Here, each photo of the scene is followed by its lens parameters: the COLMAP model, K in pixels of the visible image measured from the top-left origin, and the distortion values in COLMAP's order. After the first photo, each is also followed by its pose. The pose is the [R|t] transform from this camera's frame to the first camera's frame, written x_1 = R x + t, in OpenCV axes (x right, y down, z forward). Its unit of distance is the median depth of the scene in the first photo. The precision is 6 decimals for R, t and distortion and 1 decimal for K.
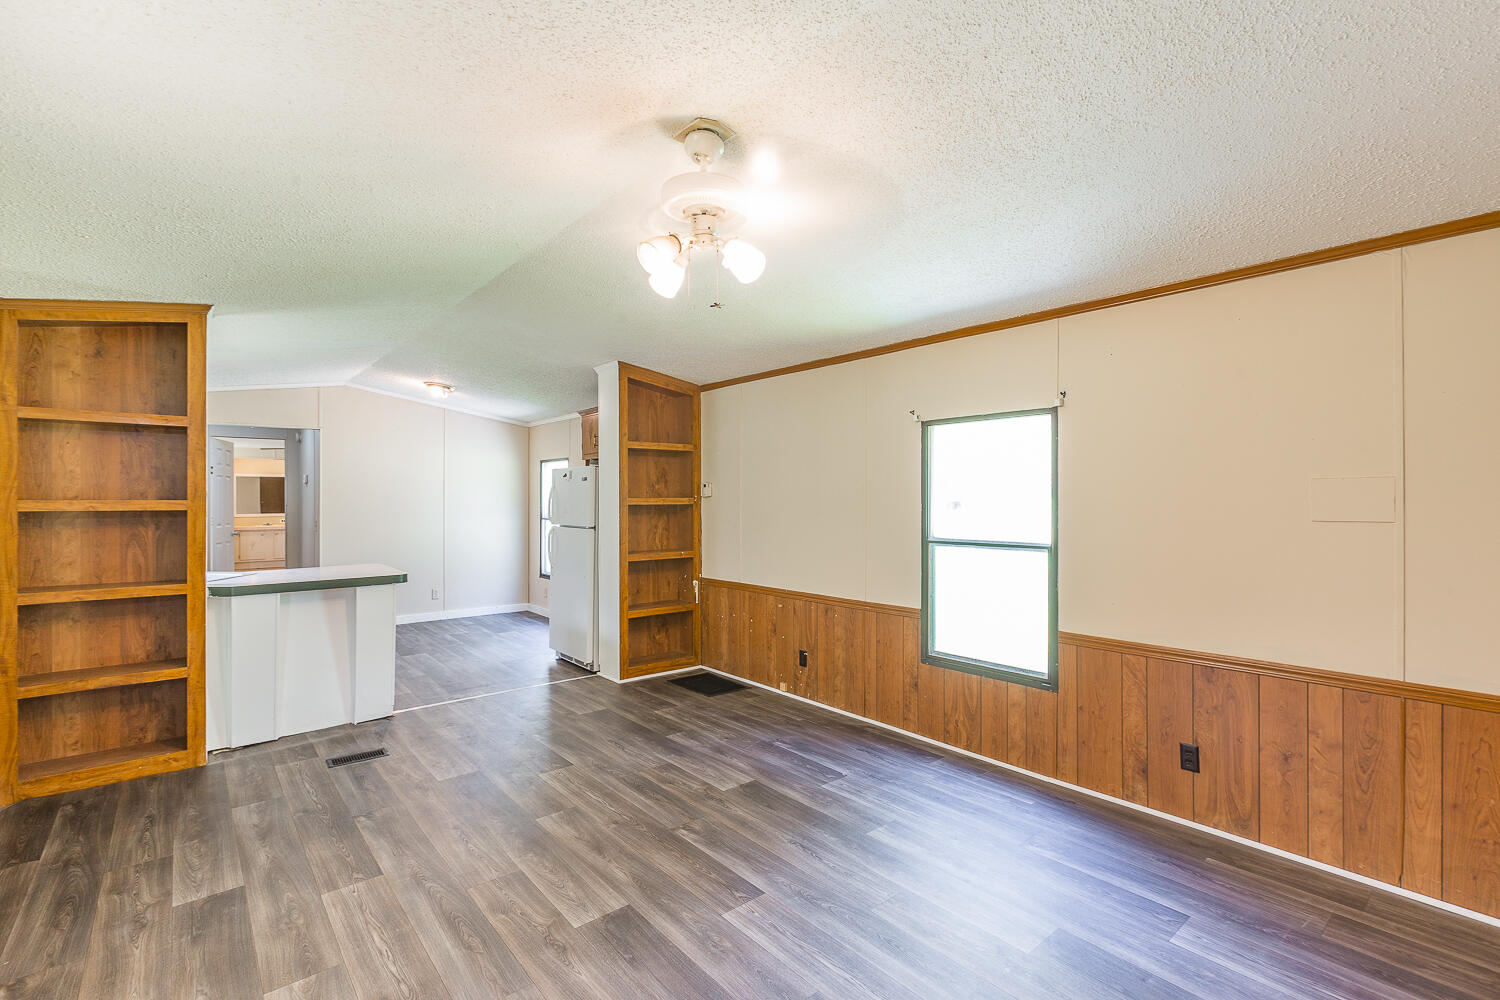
lens RADIAL K [[690.1, 0, 741.3], [0, 690.1, 494.5], [0, 0, 1]] dist [-0.001420, 0.000029]
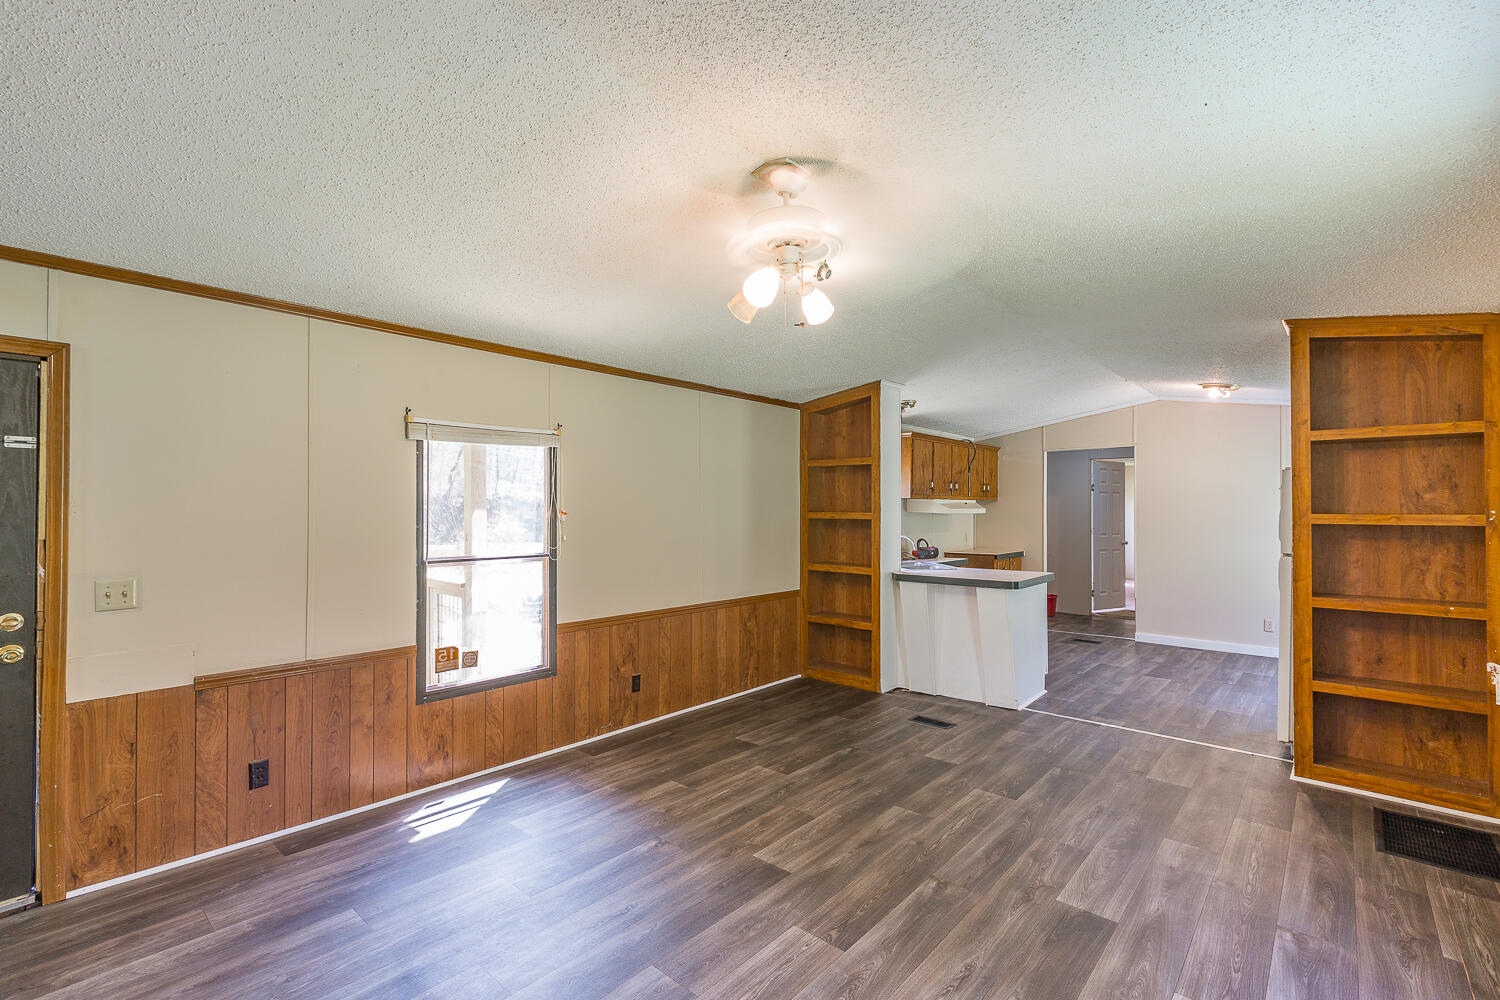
lens RADIAL K [[662.7, 0, 727.9], [0, 662.7, 499.4], [0, 0, 1]] dist [0.001165, 0.000074]
pose [[0.136412, -0.013841, -0.990556, 0.594253], [0.001307, 0.999904, -0.013792, -0.001683], [0.990651, 0.000587, 0.136417, 0.491222]]
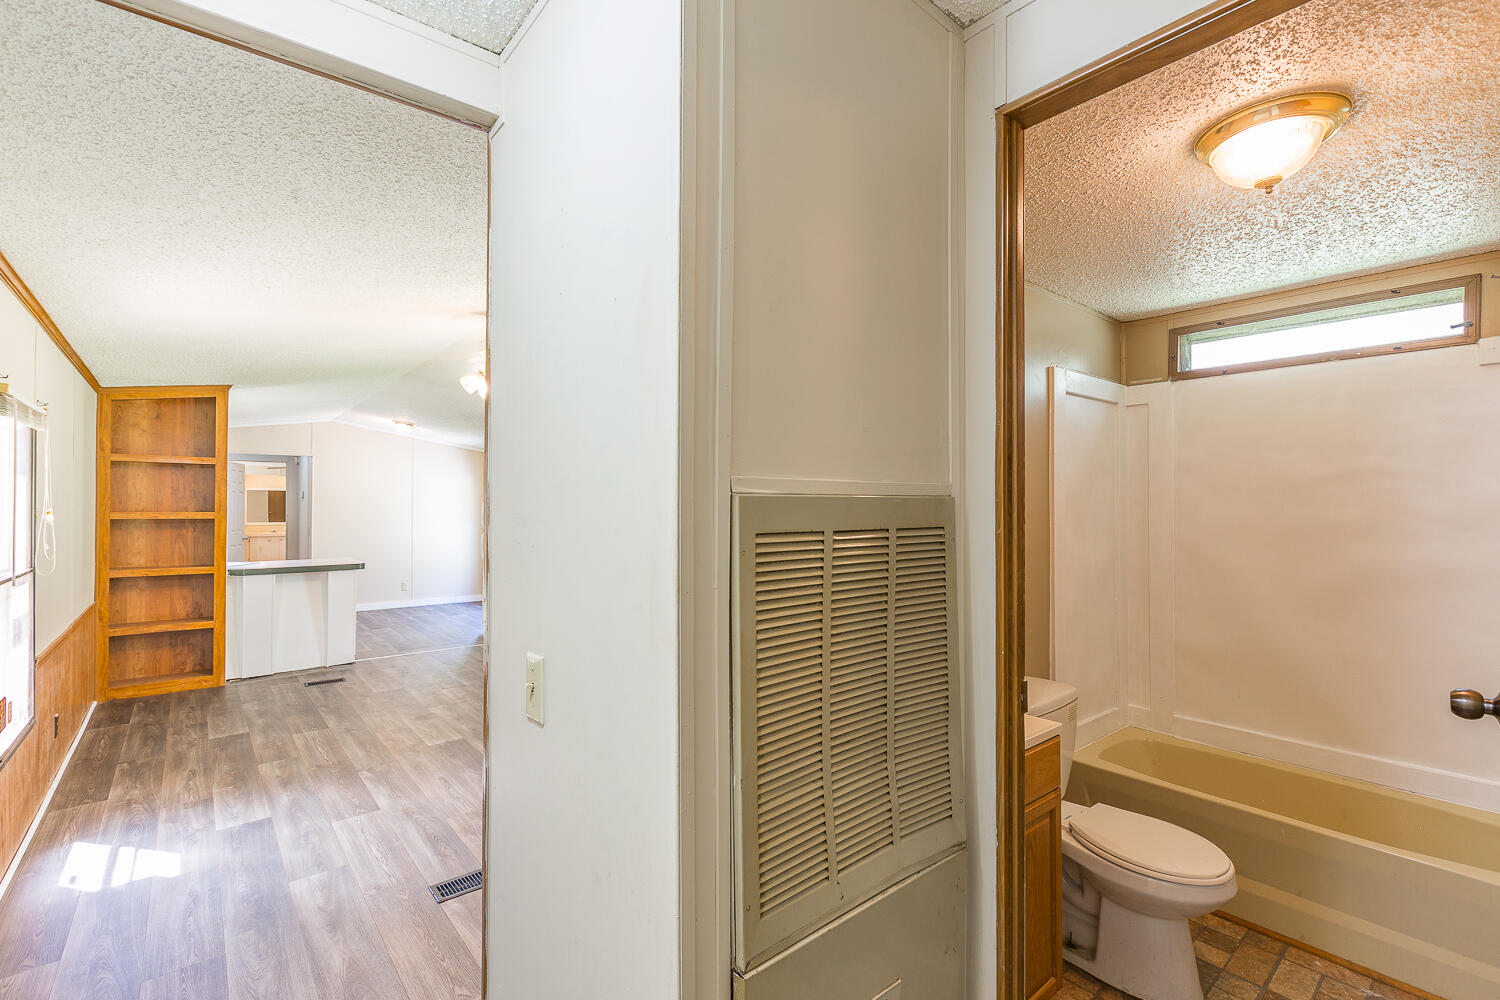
lens RADIAL K [[674.4, 0, 742.3], [0, 674.4, 499.0], [0, 0, 1]] dist [-0.001581, -0.000256]
pose [[0.999997, 0.001881, 0.001279, 0.370567], [-0.001869, 0.999951, -0.009743, -0.008588], [-0.001297, 0.009741, 0.999952, -0.503521]]
